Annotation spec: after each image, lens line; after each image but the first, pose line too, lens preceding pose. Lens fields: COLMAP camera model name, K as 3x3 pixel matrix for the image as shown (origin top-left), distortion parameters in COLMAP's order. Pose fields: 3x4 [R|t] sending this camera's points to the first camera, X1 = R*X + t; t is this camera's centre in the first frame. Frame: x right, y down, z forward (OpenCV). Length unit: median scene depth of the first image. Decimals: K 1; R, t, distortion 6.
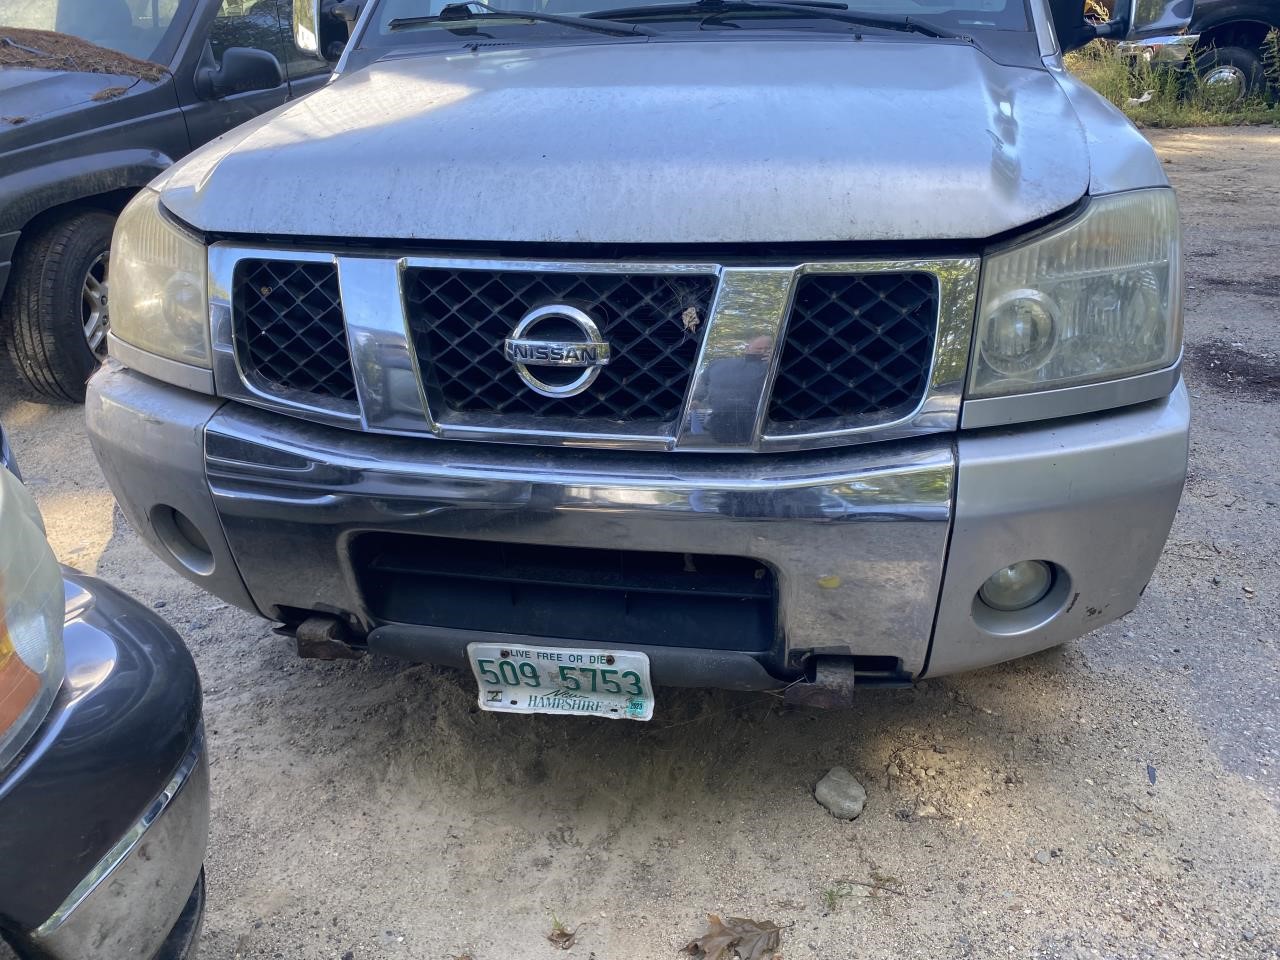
lens RADIAL K [[948.2, 0, 640.0], [0, 948.2, 480.0], [0, 0, 1]] dist [-0.007196, -0.007498]
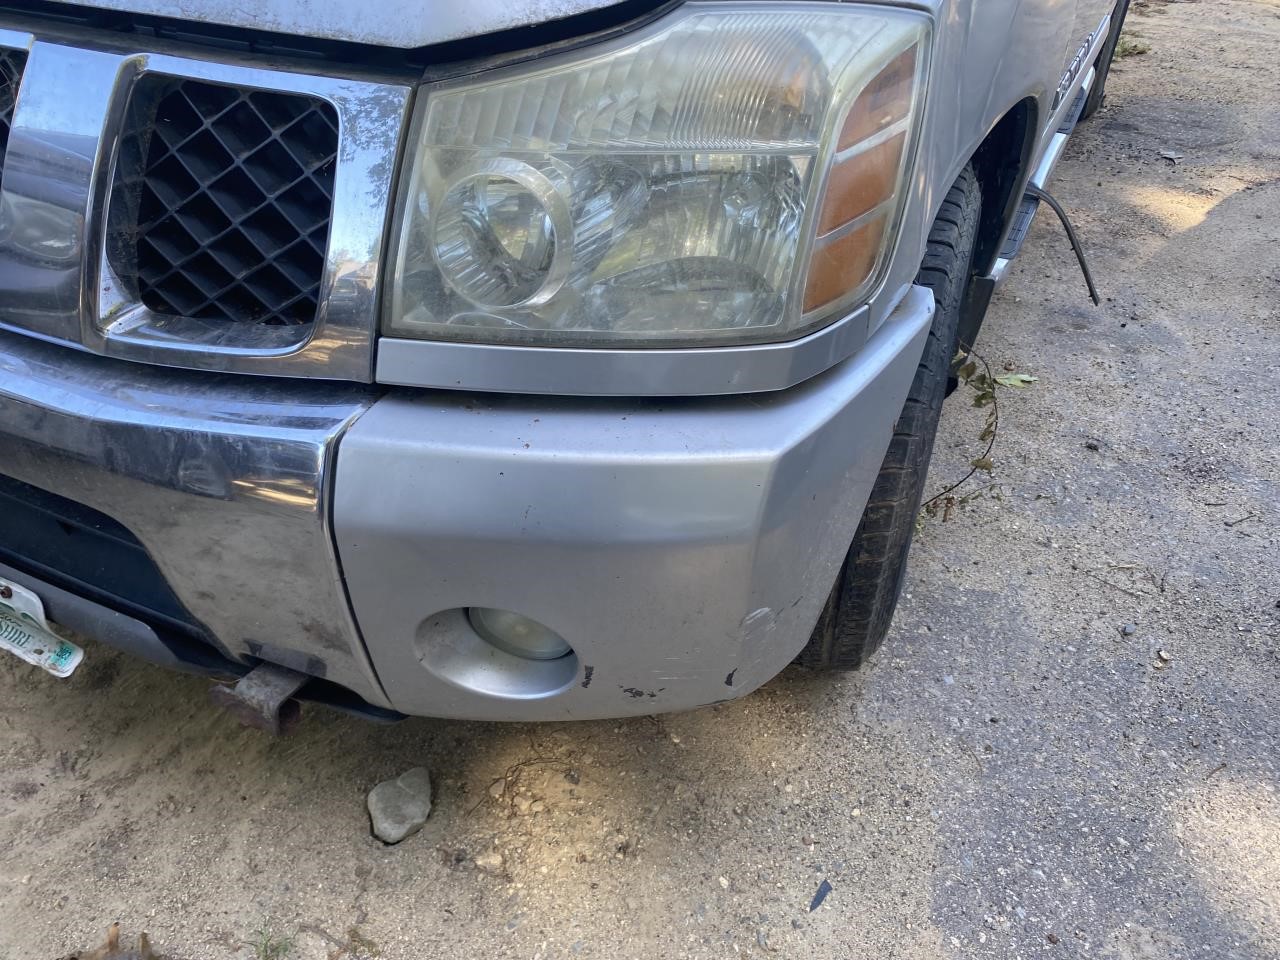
lens RADIAL K [[948.2, 0, 640.0], [0, 948.2, 480.0], [0, 0, 1]] dist [-0.007196, -0.007498]
pose [[0.964507, 0.212636, -0.156563, 0.493885], [-0.180459, 0.963641, 0.197053, -0.116121], [0.192772, -0.161806, 0.967811, 0.360106]]
